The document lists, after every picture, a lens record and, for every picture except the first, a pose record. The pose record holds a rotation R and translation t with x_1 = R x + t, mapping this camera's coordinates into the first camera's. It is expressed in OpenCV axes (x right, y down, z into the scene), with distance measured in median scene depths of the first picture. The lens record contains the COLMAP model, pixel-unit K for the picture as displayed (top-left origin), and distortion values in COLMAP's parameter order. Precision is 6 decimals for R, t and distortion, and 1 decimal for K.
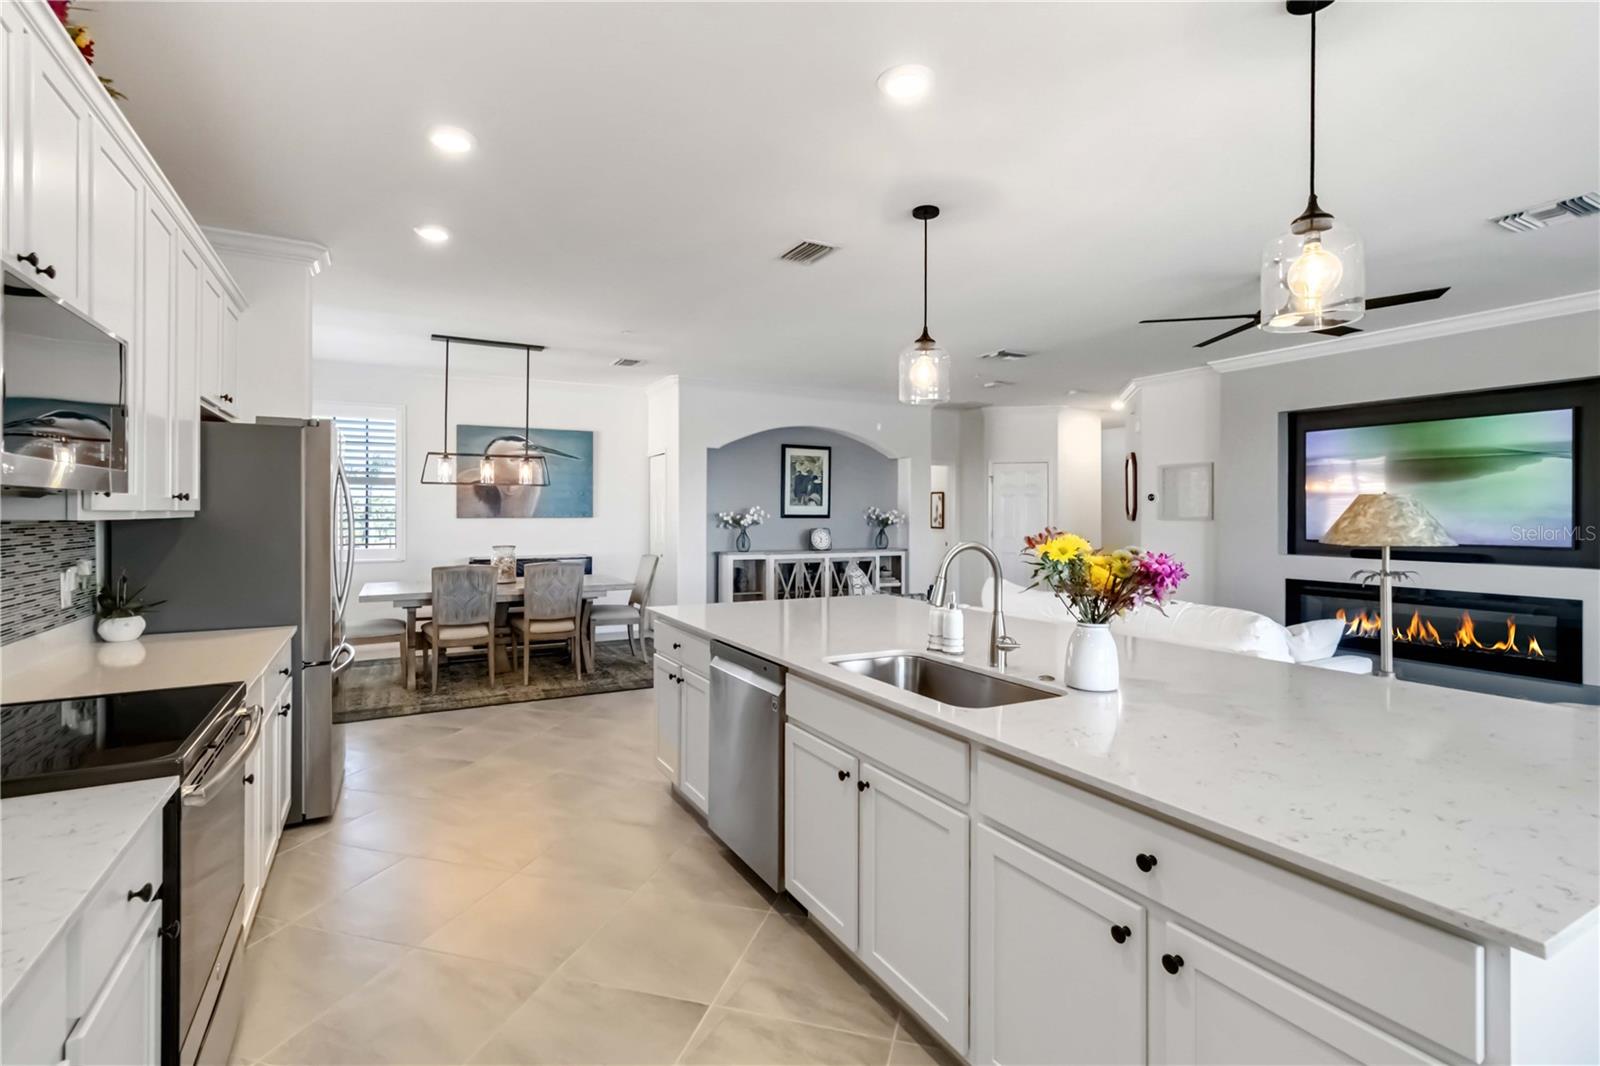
lens RADIAL K [[743.8, 0, 801.6], [0, 743.8, 519.3], [0, 0, 1]] dist [0.000916, 0.000379]
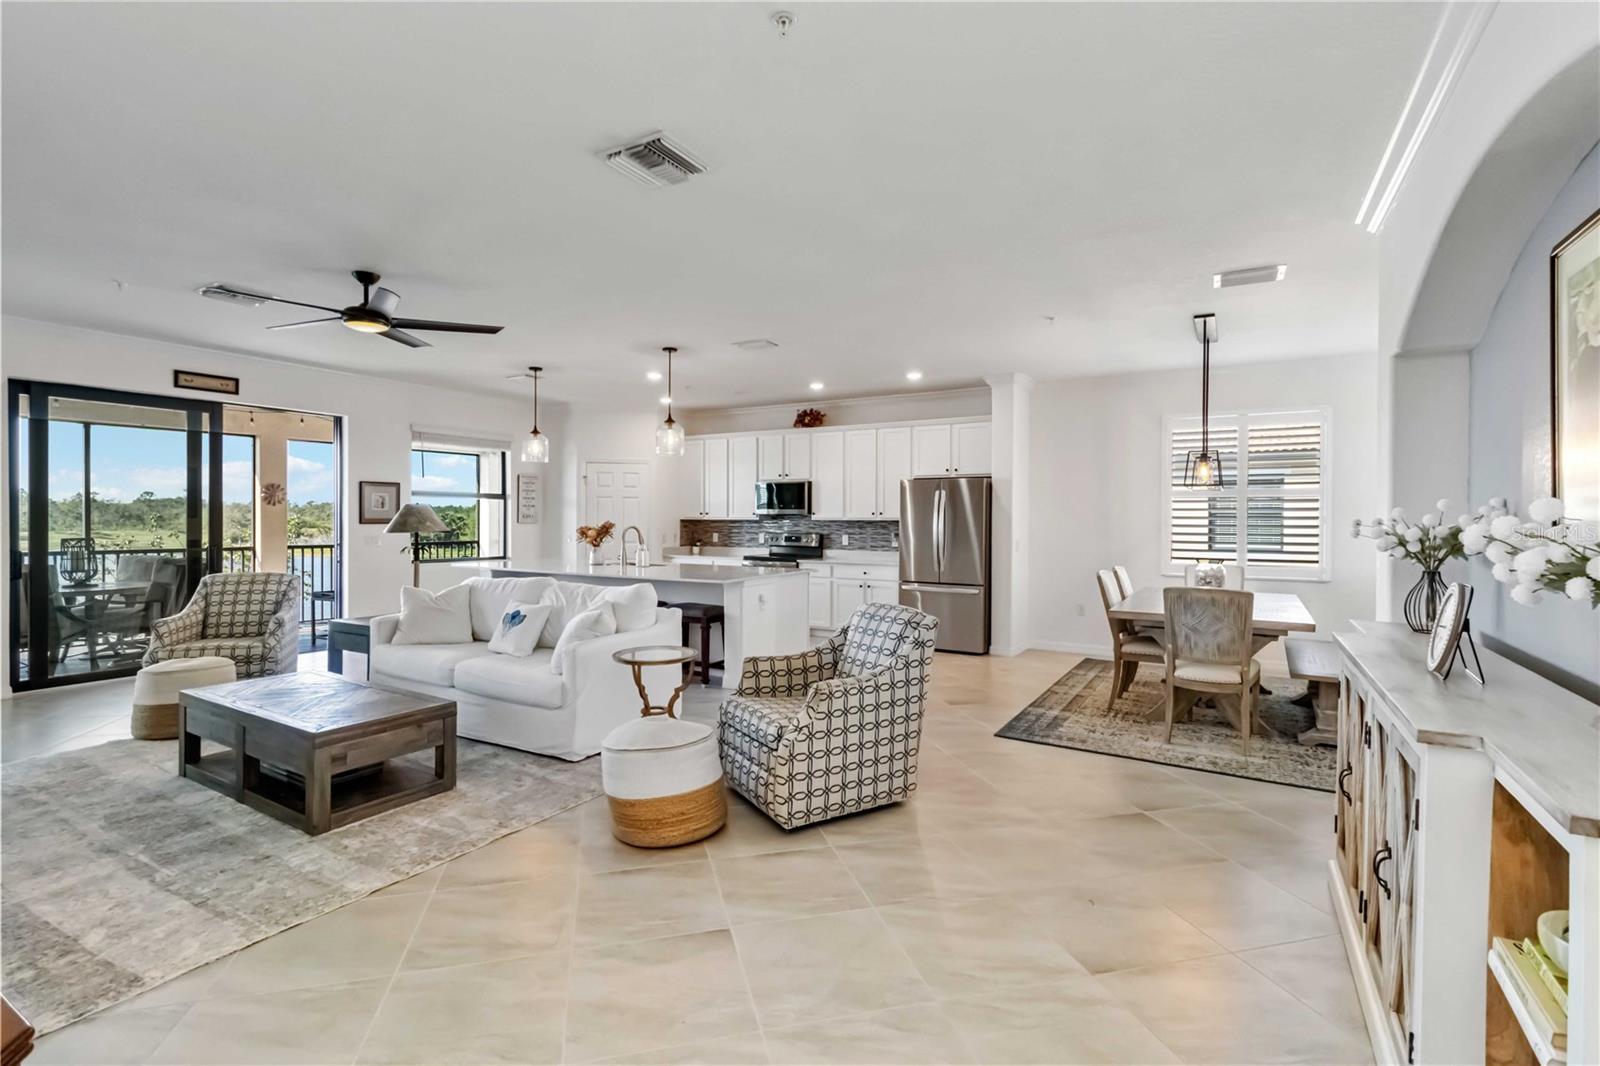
lens RADIAL K [[734.8, 0, 797.9], [0, 734.8, 514.5], [0, 0, 1]] dist [0.001777, 0.000433]
pose [[-0.862269, -0.008906, -0.506372, 0.335607], [-0.010620, 0.999943, 0.000499, -0.008133], [0.506339, 0.005808, -0.862315, 1.132332]]
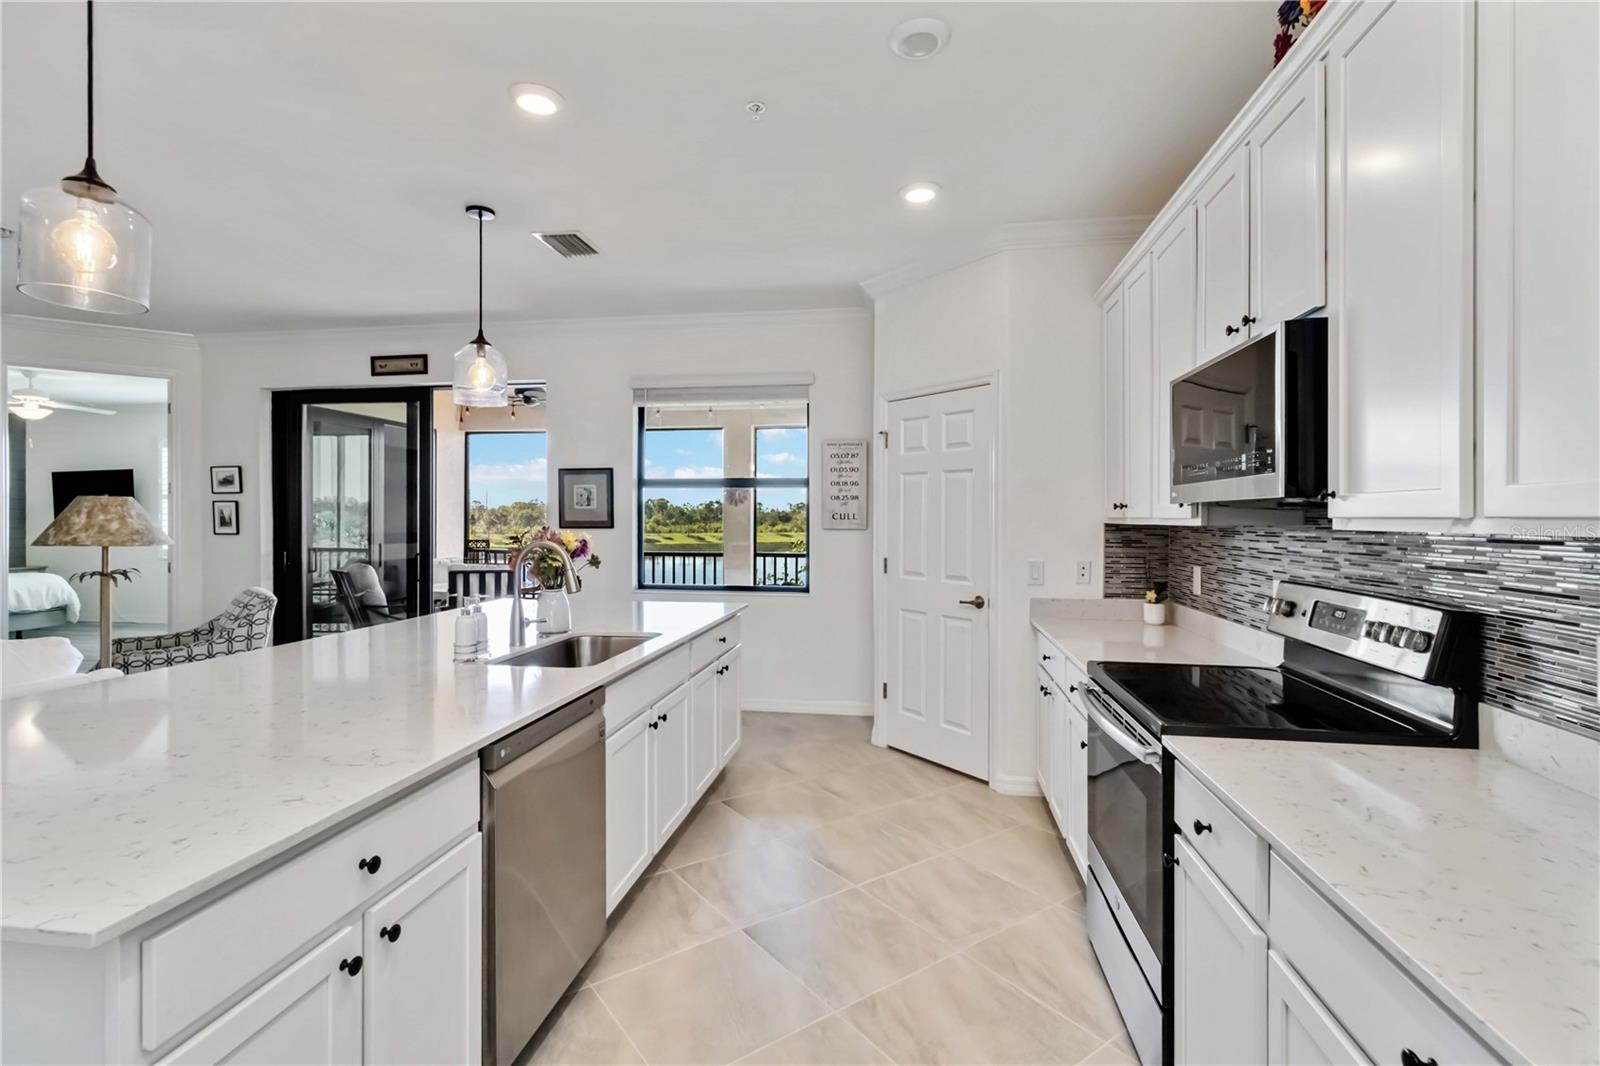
lens RADIAL K [[749.2, 0, 797.7], [0, 749.2, 516.9], [0, 0, 1]] dist [0.001952, 0.000592]
pose [[-0.787315, -0.003107, 0.616544, -0.231660], [0.001238, 0.999977, 0.006620, -0.004636], [-0.616550, 0.005976, -0.787293, 0.466480]]
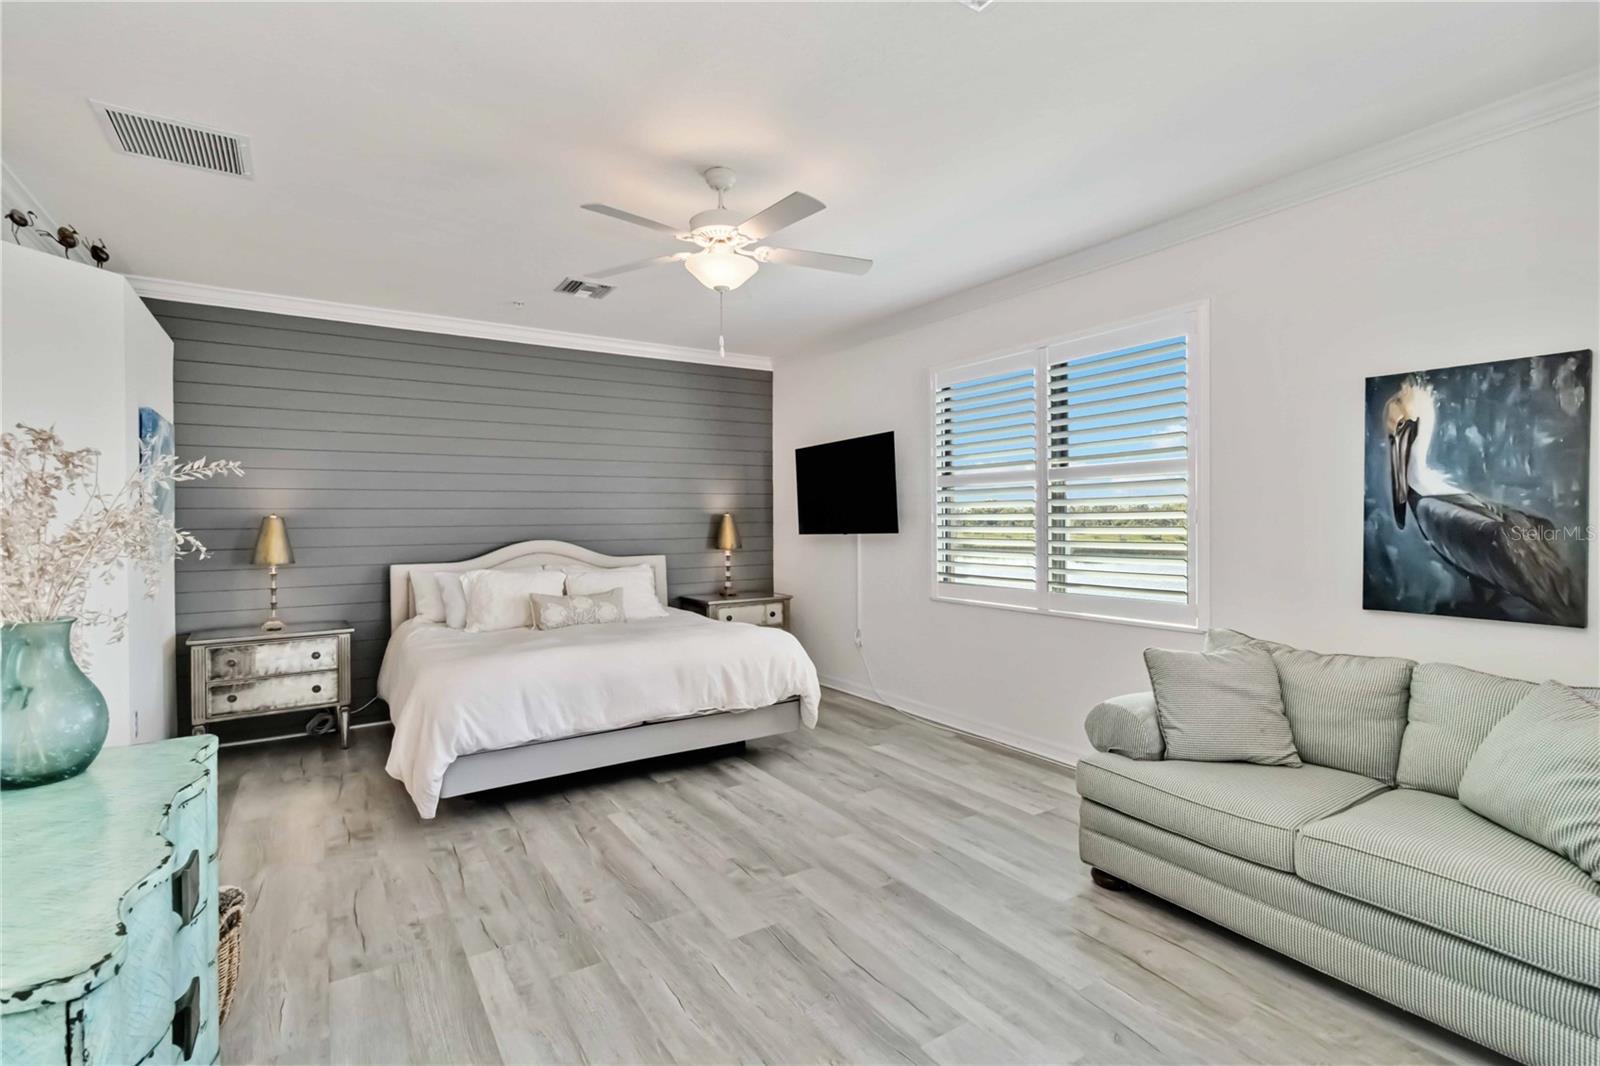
lens RADIAL K [[738.9, 0, 796.9], [0, 738.9, 525.0], [0, 0, 1]] dist [0.002859, -0.000315]
pose [[-0.073975, -0.012284, 0.997184, 0.663188], [0.012498, 0.999834, 0.013243, -0.002591], [-0.997182, 0.013443, -0.073809, 0.316205]]
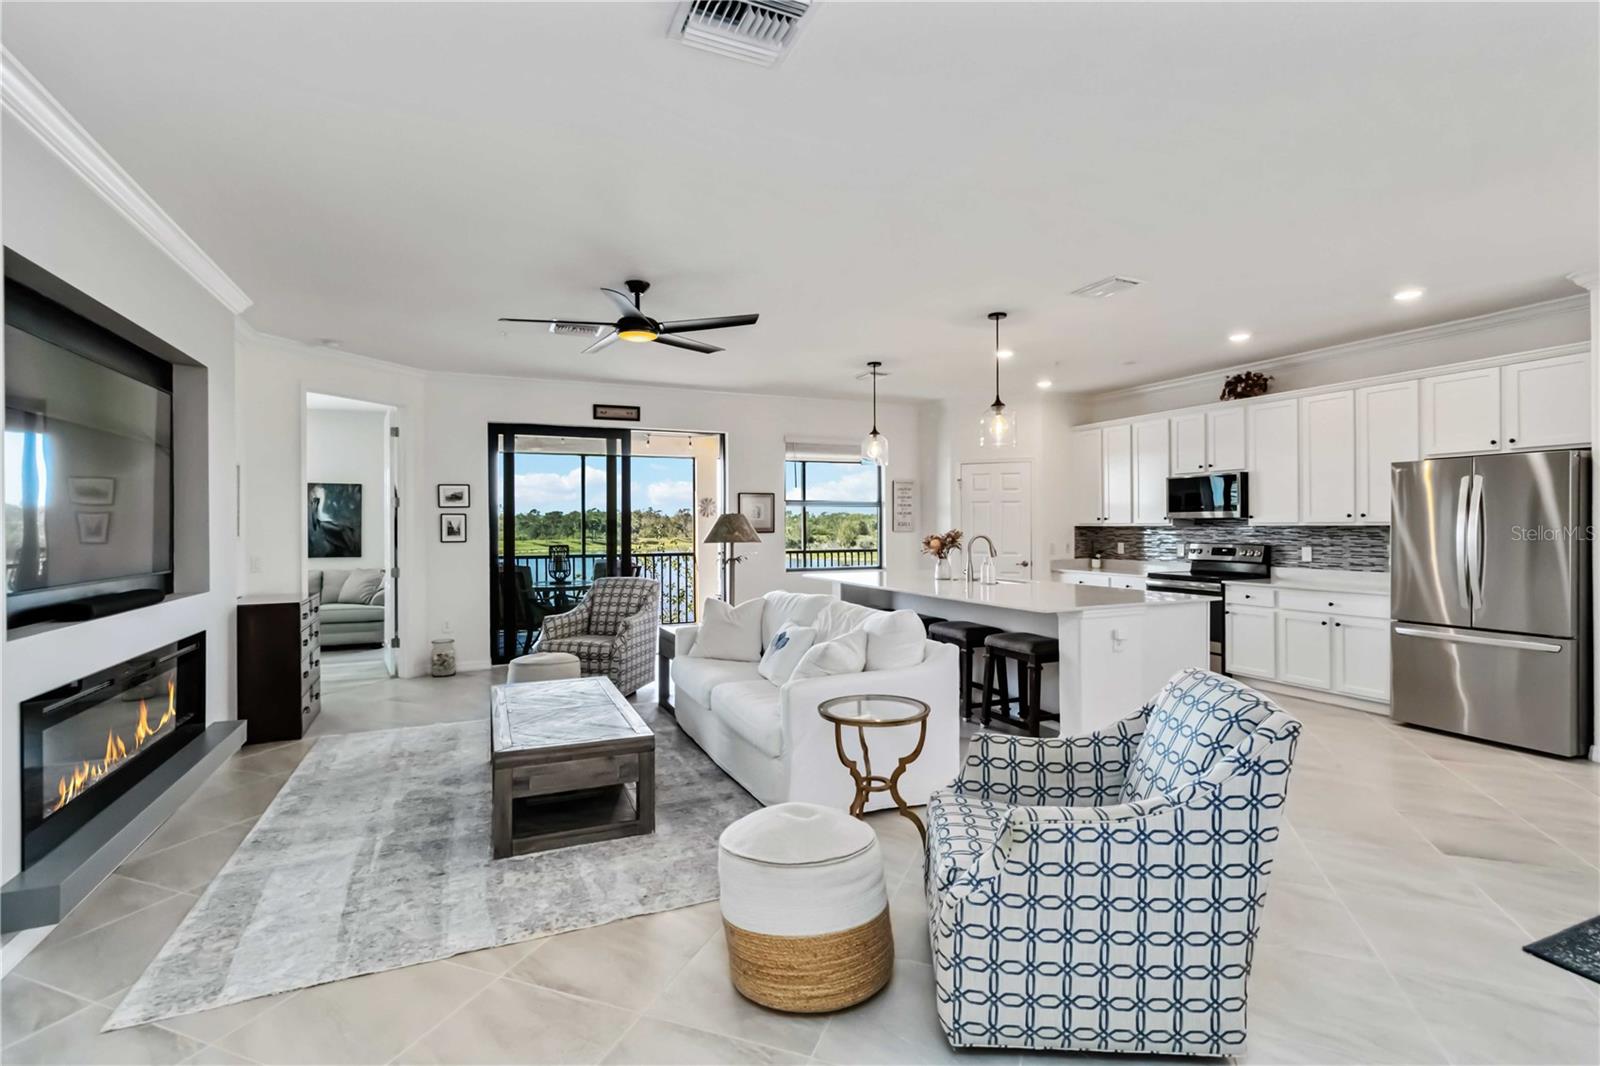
lens RADIAL K [[743.8, 0, 801.6], [0, 743.8, 519.3], [0, 0, 1]] dist [0.000916, 0.000379]
pose [[-0.996289, 0.003634, 0.085997, 0.177369], [0.003670, 0.999993, 0.000265, -0.008543], [-0.085995, 0.000579, -0.996295, 1.039155]]
